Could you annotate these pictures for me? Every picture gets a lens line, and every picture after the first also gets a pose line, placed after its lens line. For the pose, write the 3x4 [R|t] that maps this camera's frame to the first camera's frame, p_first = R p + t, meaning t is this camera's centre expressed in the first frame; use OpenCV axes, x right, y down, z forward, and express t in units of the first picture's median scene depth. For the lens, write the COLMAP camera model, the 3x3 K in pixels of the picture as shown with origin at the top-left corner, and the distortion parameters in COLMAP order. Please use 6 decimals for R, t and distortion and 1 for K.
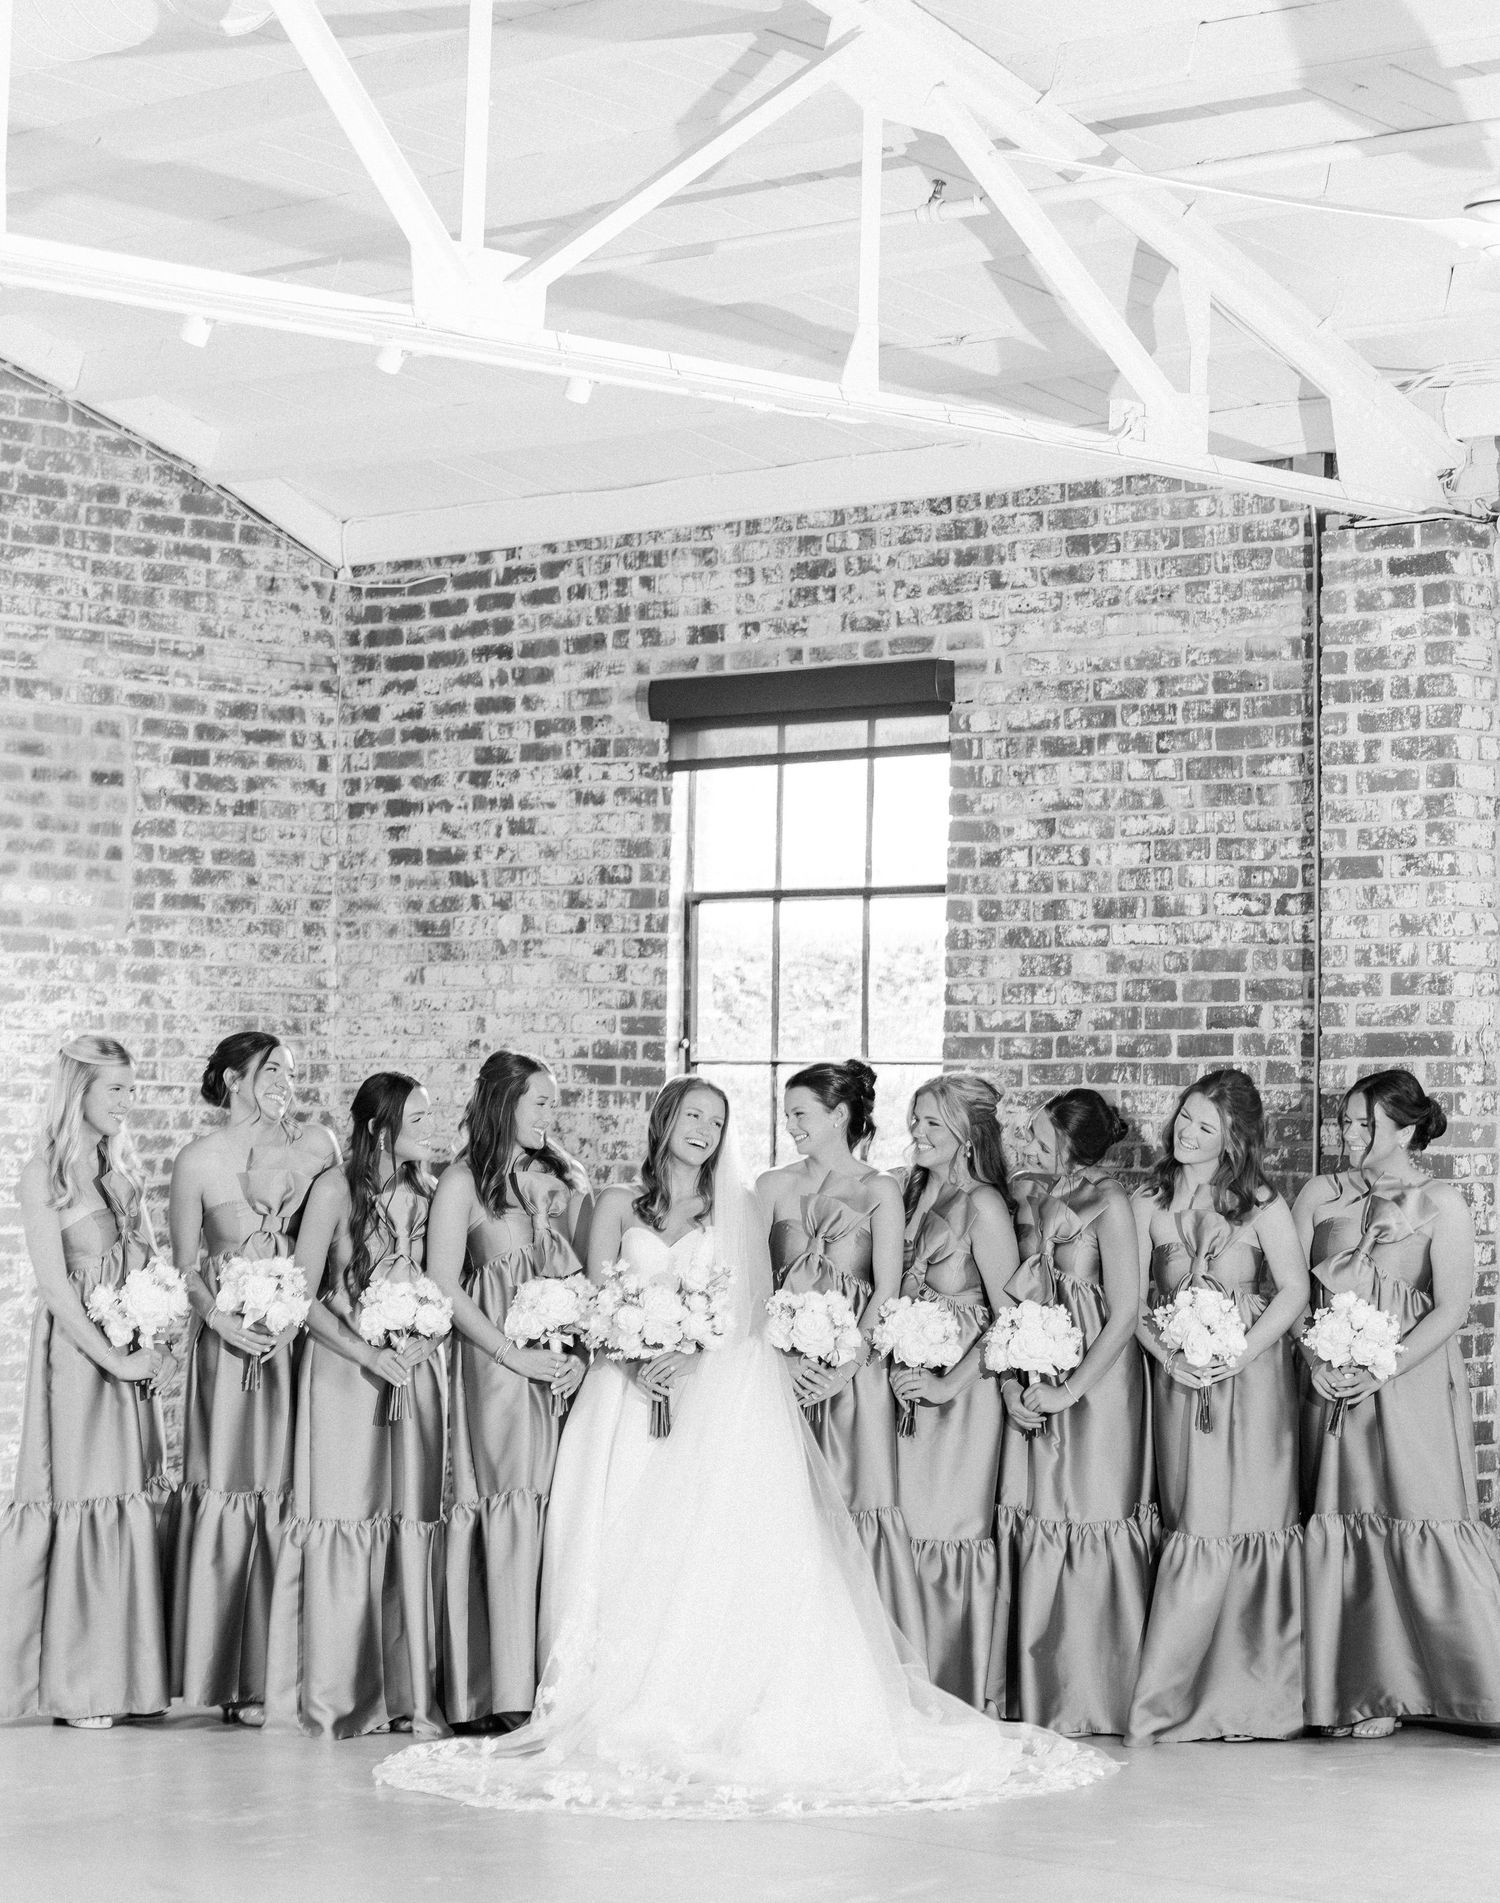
lens RADIAL K [[4842.6, 0, 751.4], [0, 4842.6, 1017.8], [0, 0, 1]] dist [-0.126968, 0.337428]
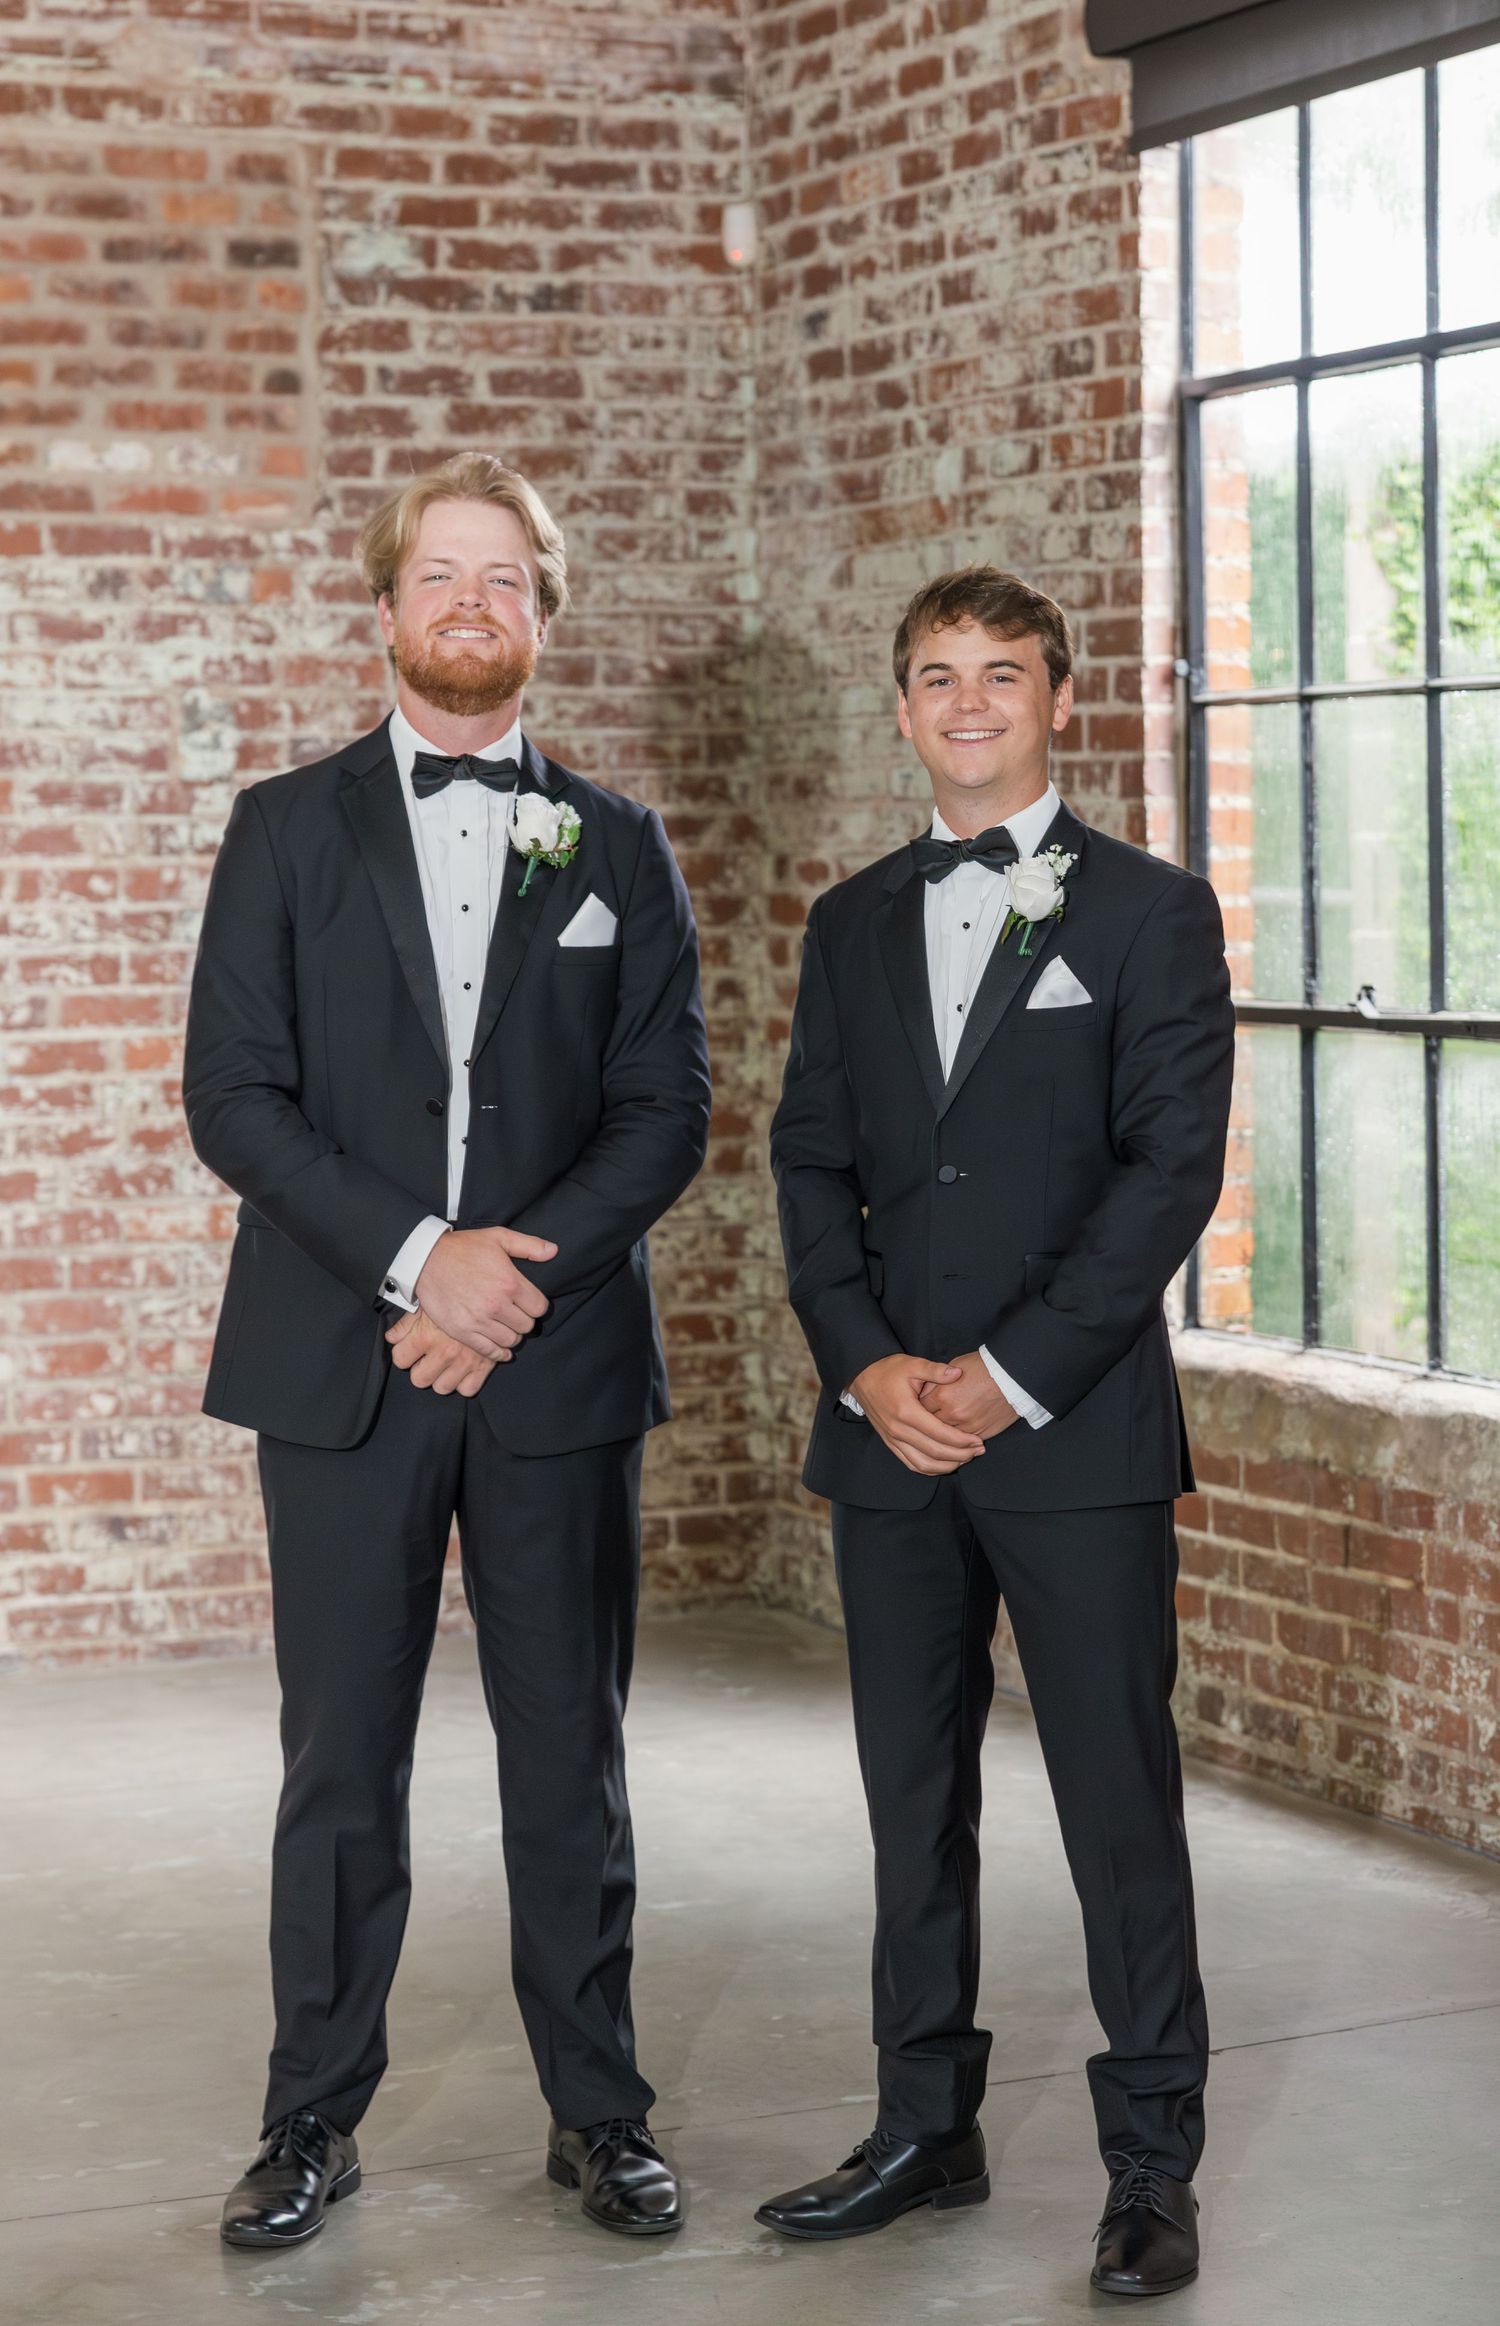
lens RADIAL K [[4581.6, 0, 753.4], [0, 4581.6, 1055.9], [0, 0, 1]] dist [-0.100271, 0.252686]
pose [[0.913770, -0.005709, -0.406192, 0.144215], [0.033399, 0.997572, 0.061114, 0.015306], [0.404856, -0.069410, 0.911742, 0.515850]]
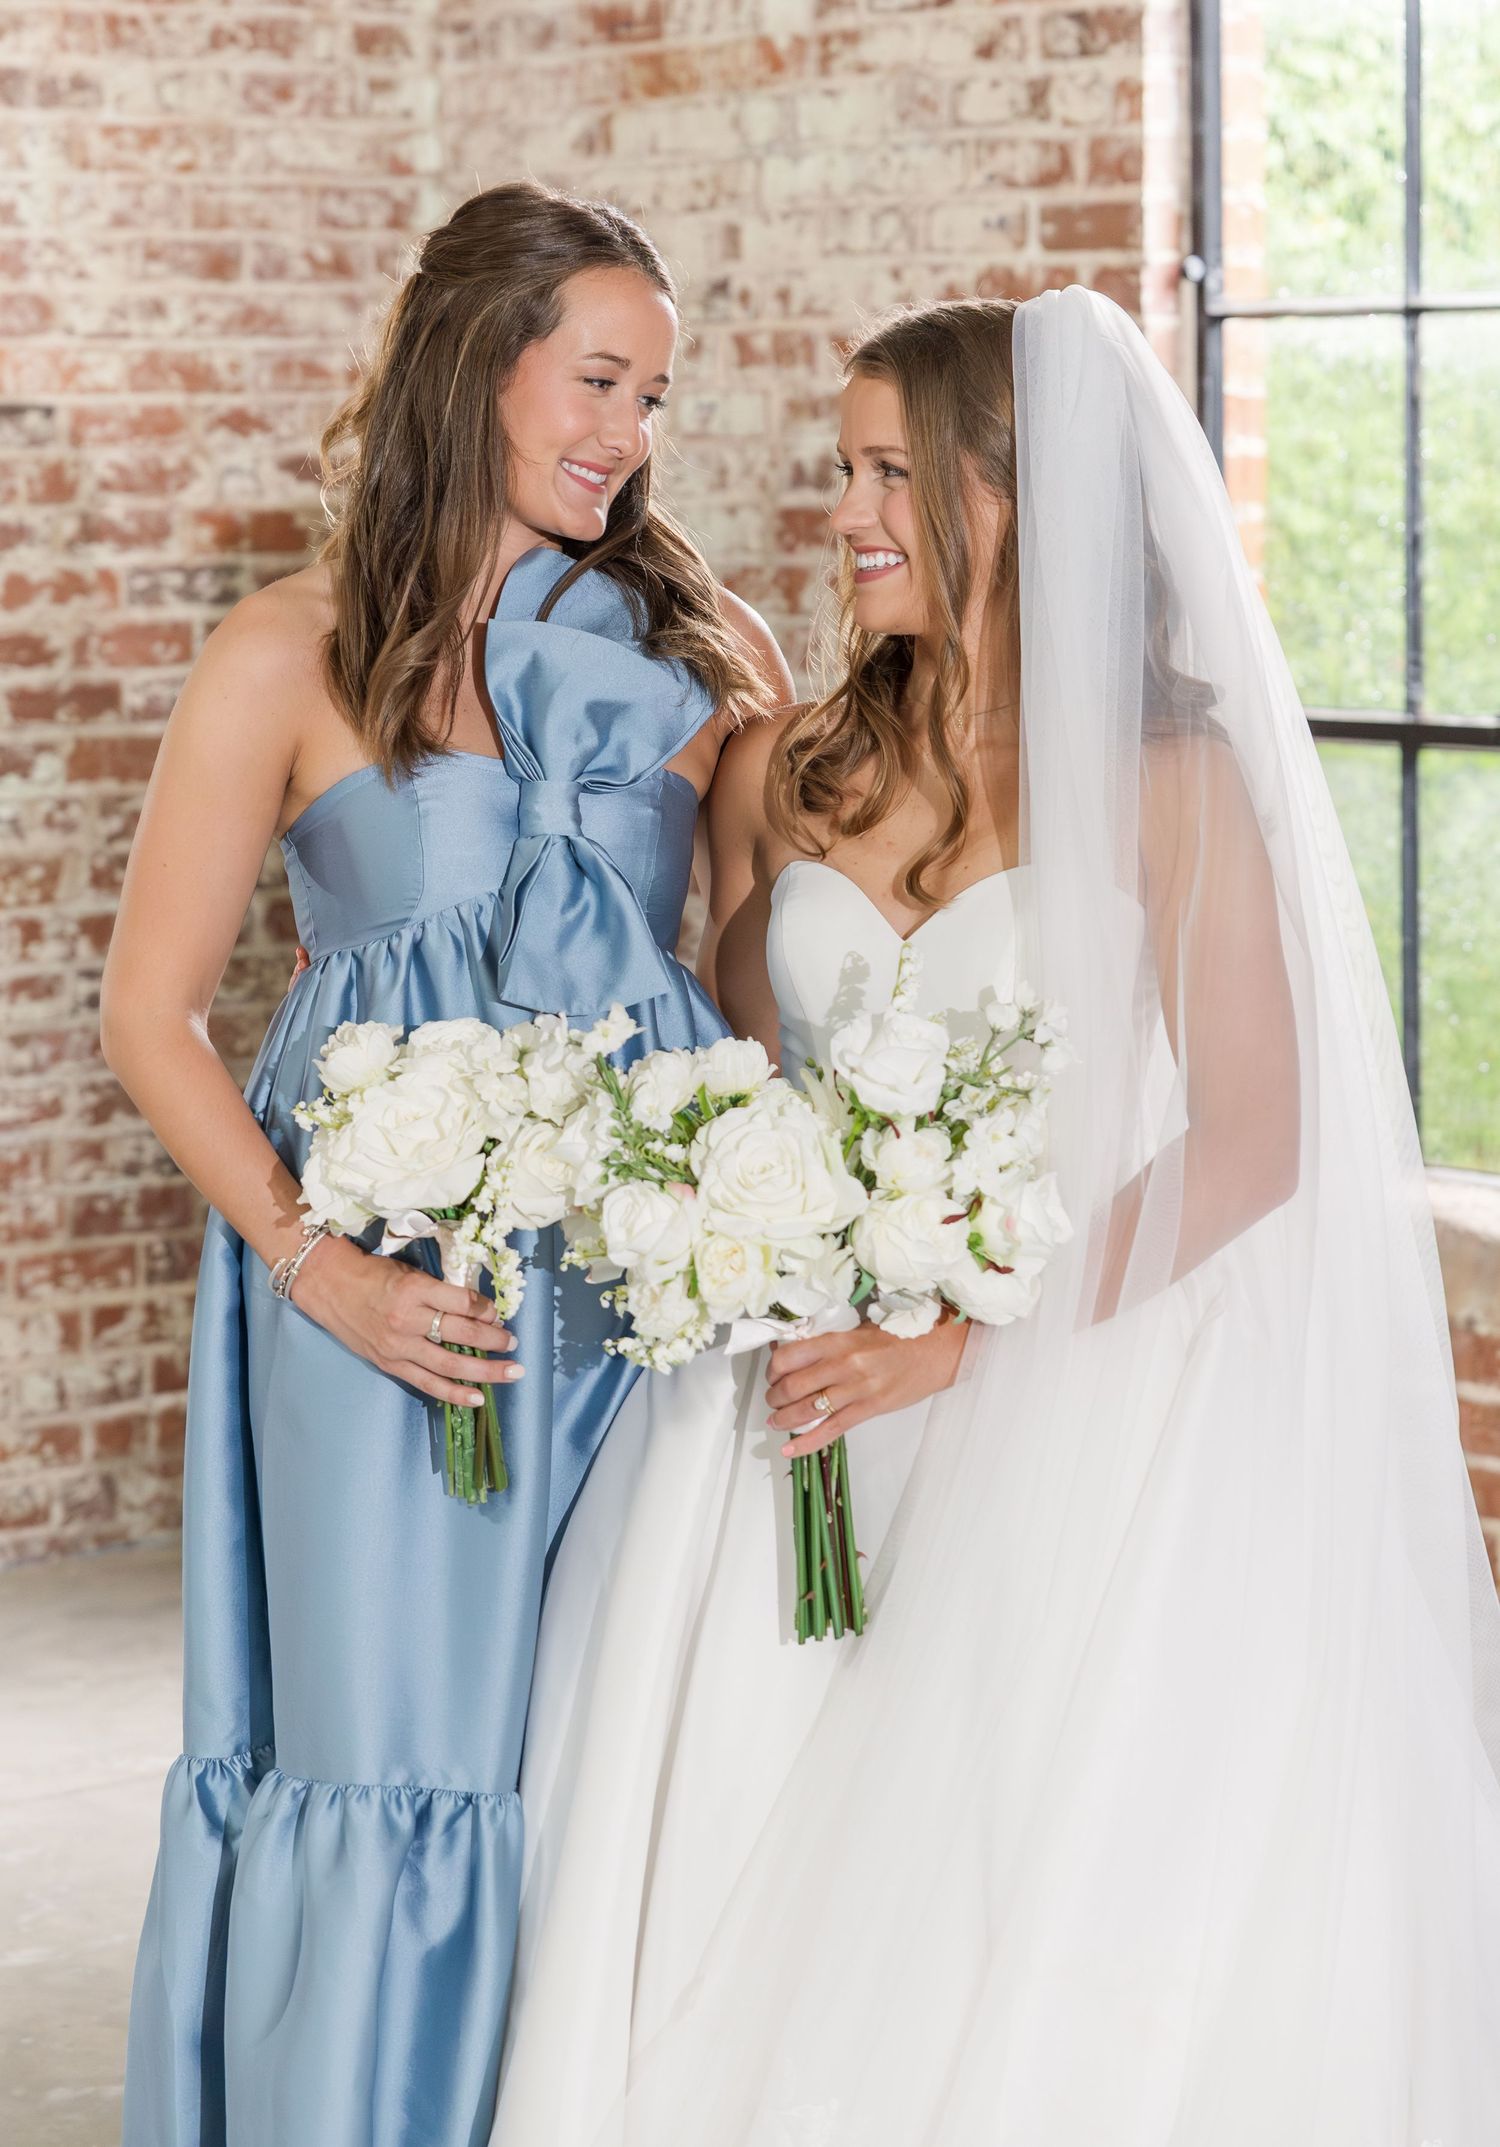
lens RADIAL K [[4938.3, 0, 659.9], [0, 4938.3, 798.7], [0, 0, 1]] dist [-0.153441, -0.113826]
pose [[0.983788, -0.007399, -0.179184, 0.015020], [0.023999, 0.995593, 0.090653, 0.010837], [0.177723, -0.093483, 0.979630, 0.583536]]
